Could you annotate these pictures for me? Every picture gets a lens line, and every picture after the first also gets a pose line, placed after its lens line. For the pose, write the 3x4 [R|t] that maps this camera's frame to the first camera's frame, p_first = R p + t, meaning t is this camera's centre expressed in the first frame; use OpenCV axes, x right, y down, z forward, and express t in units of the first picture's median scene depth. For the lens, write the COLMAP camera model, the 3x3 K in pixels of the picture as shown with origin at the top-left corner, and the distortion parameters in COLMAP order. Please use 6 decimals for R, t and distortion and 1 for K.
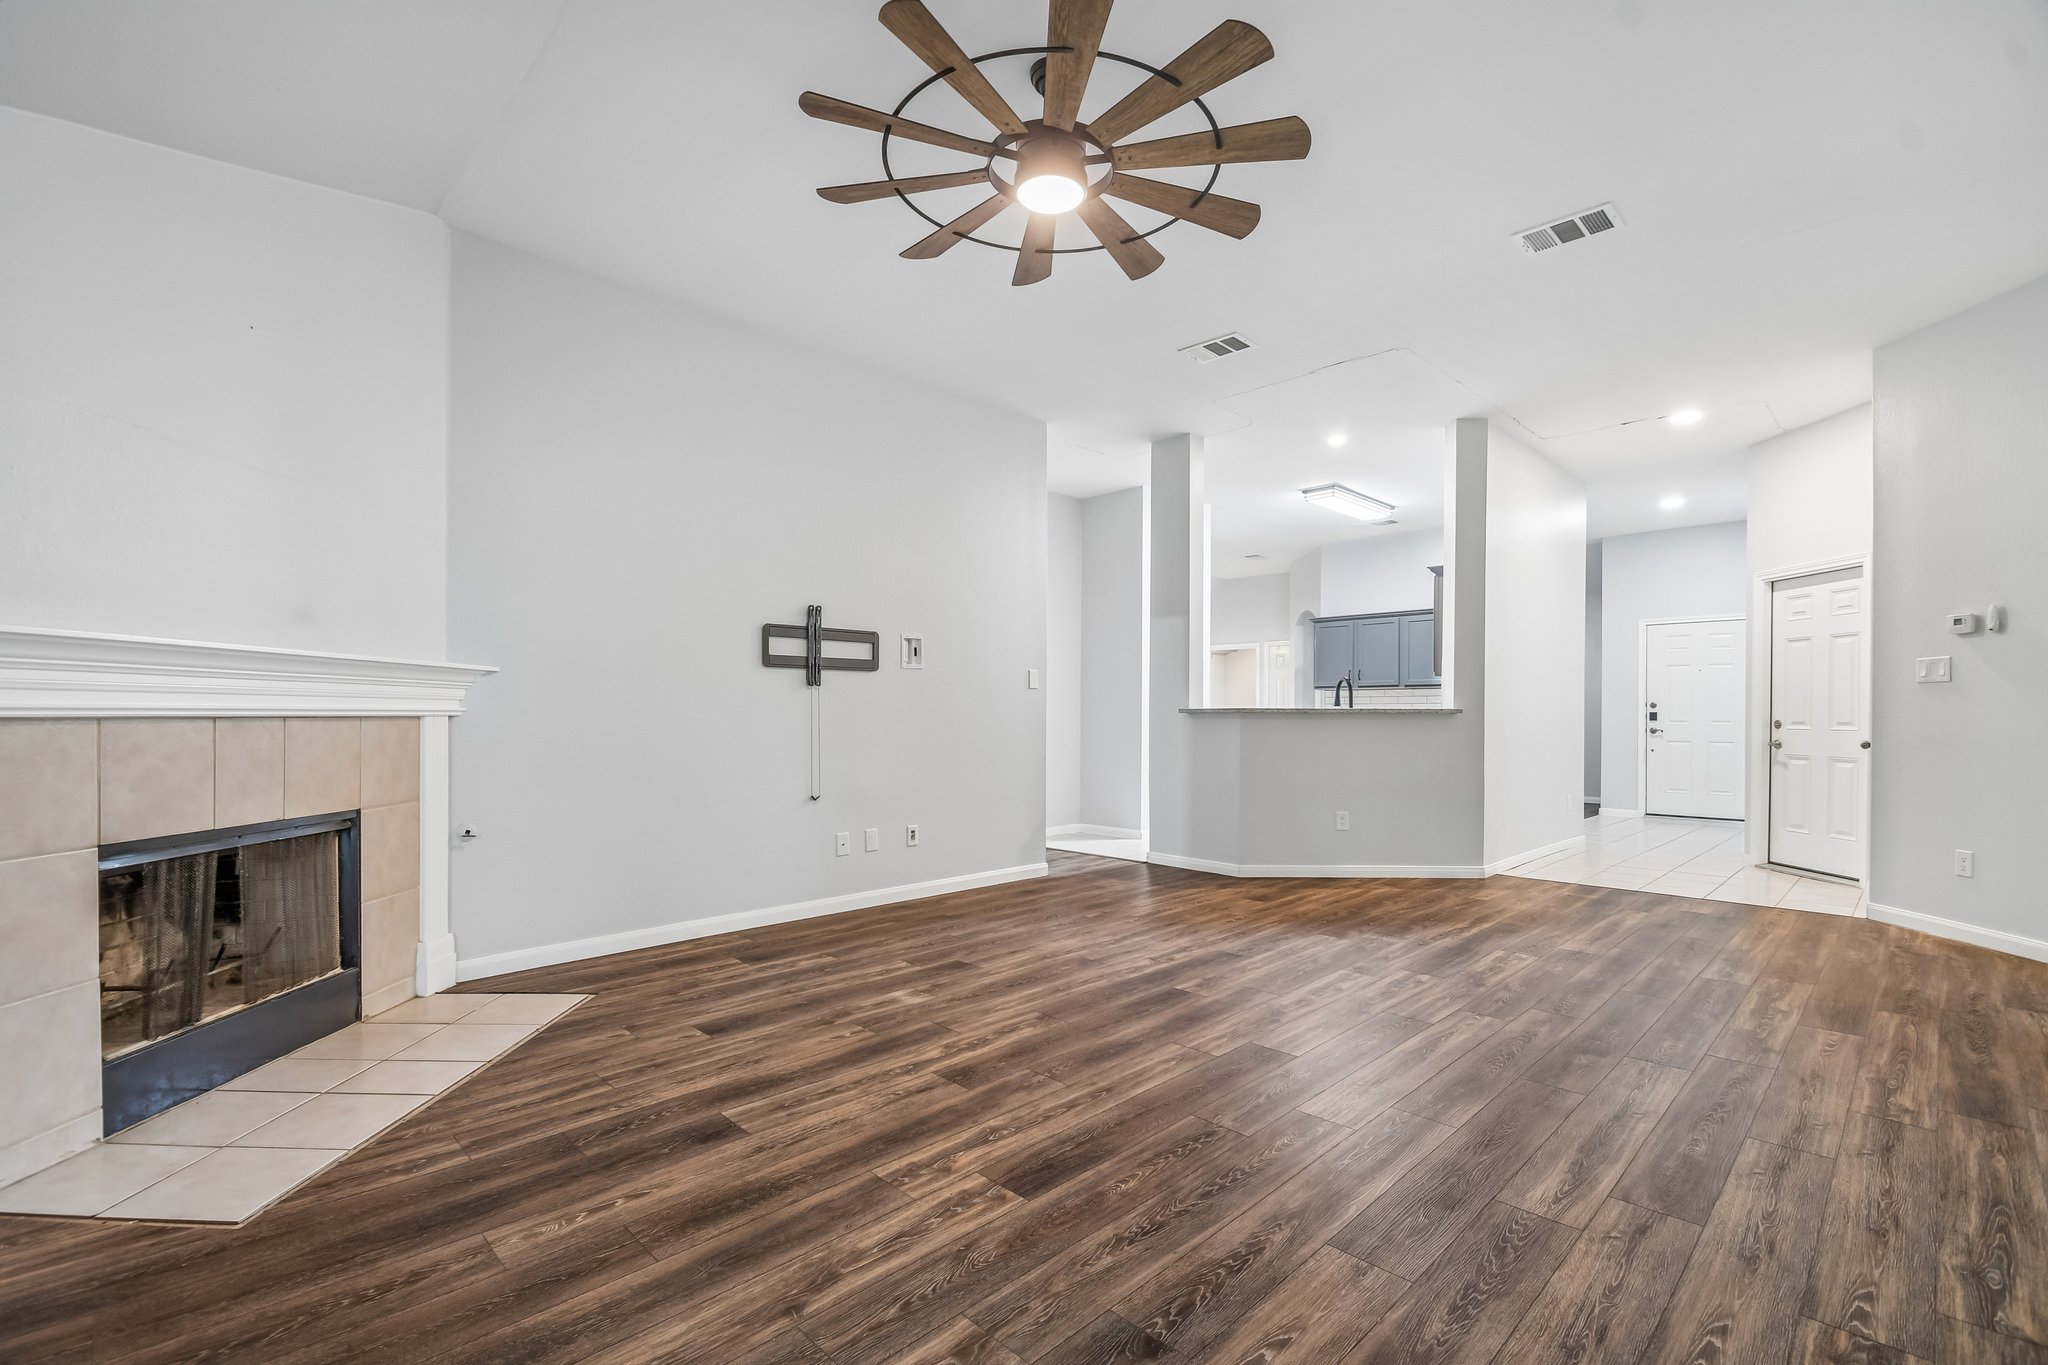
lens RADIAL K [[912.8, 0, 998.5], [0, 912.8, 716.6], [0, 0, 1]] dist [-0.017909, -0.002656]
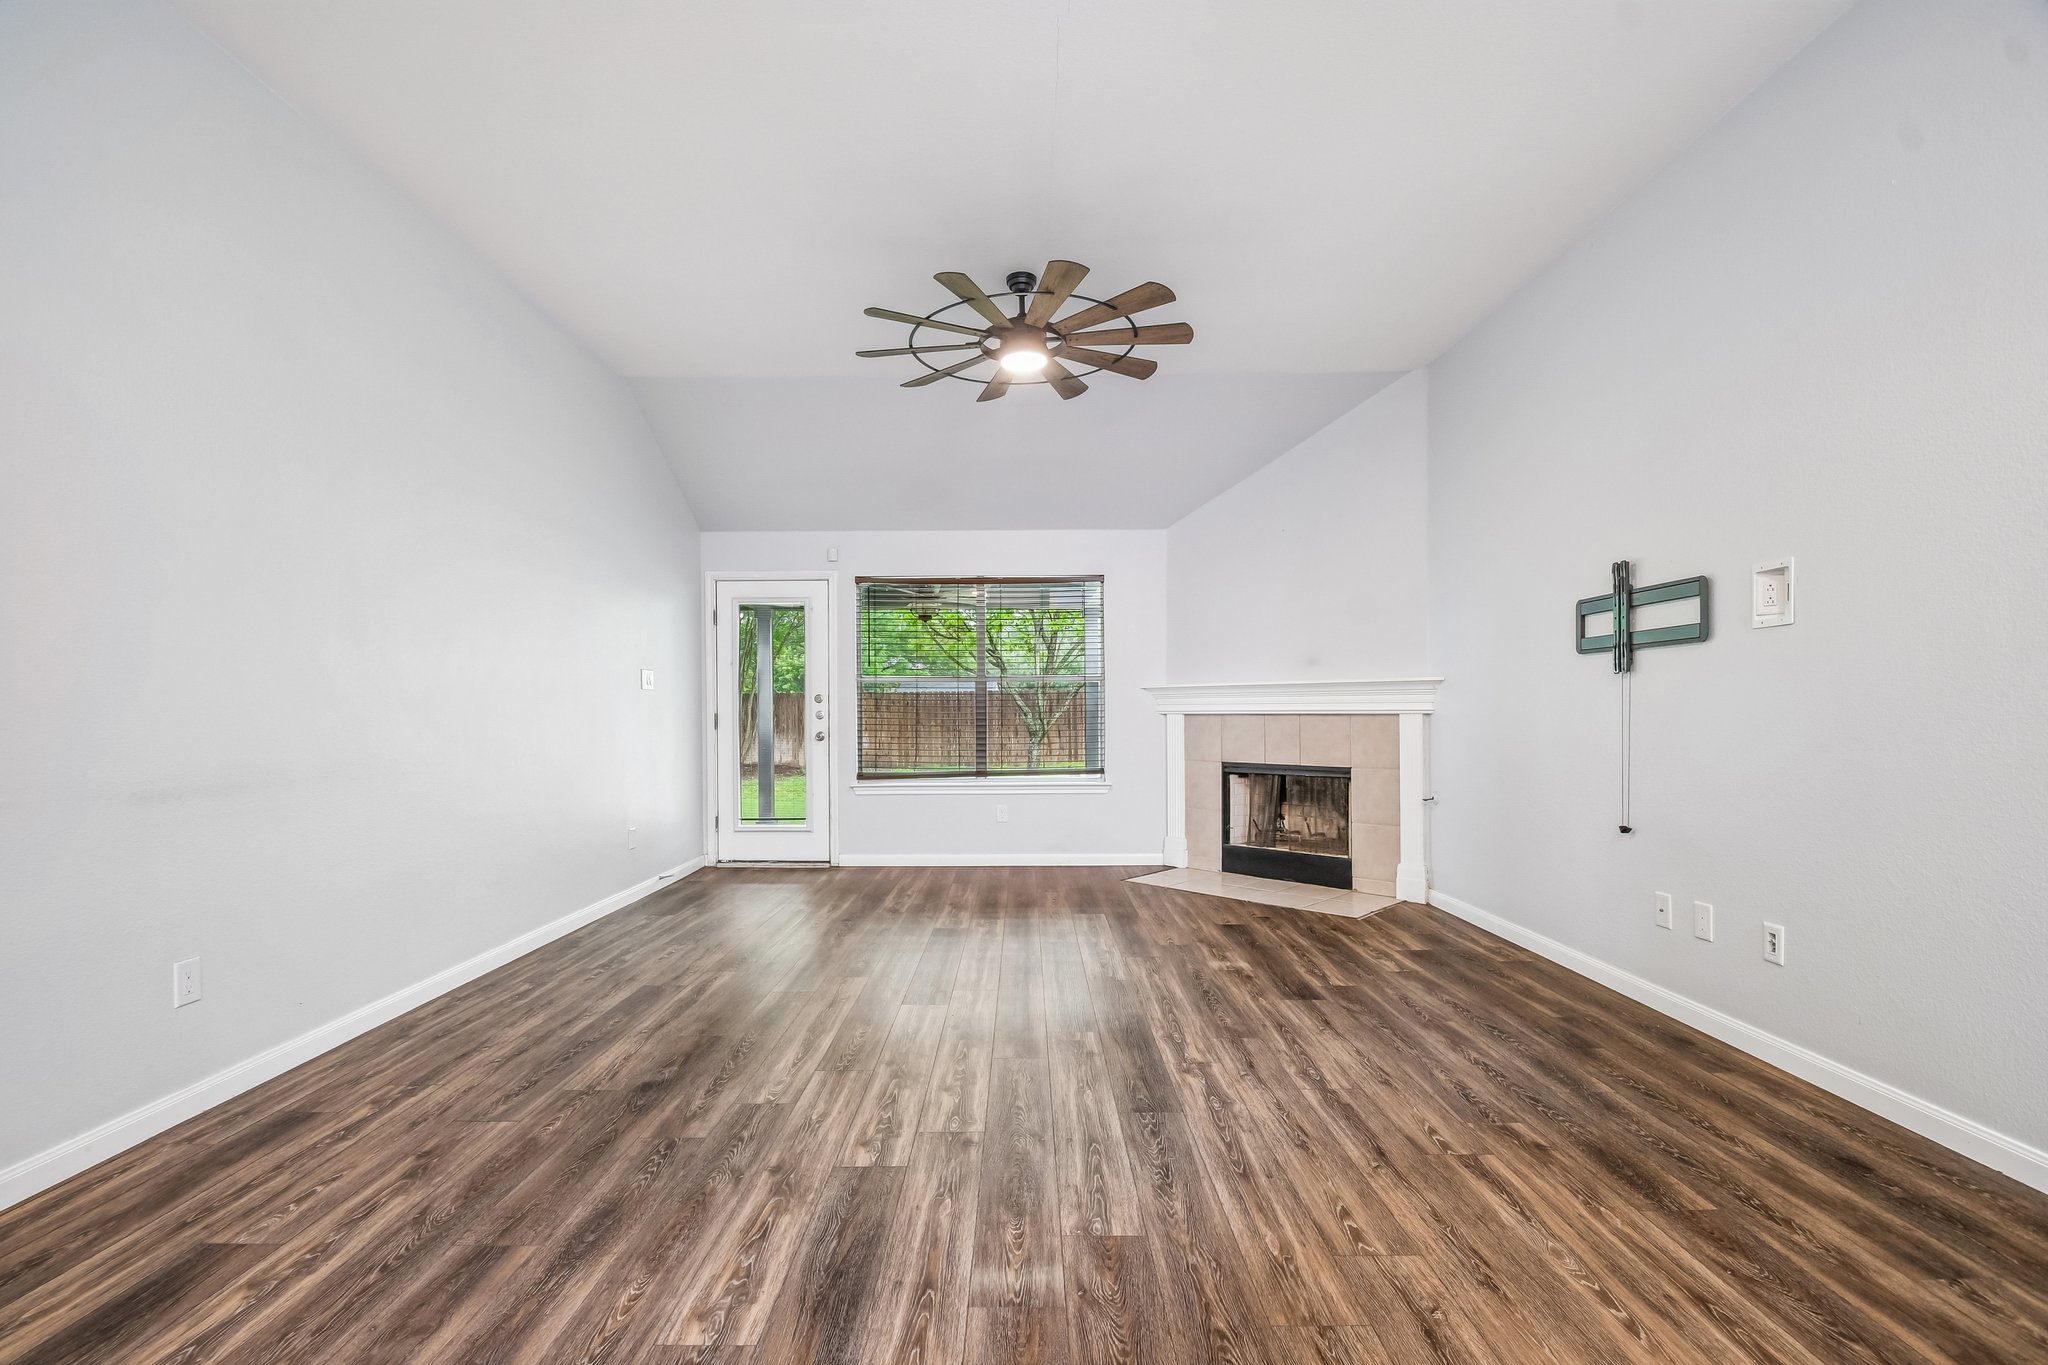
lens RADIAL K [[912.8, 0, 1021.7], [0, 912.8, 691.4], [0, 0, 1]] dist [-0.017909, -0.002656]
pose [[-0.695145, -0.013239, -0.718747, 0.797118], [0.001152, 0.999809, -0.019531, -0.007388], [0.718868, -0.014405, -0.694997, 1.435405]]
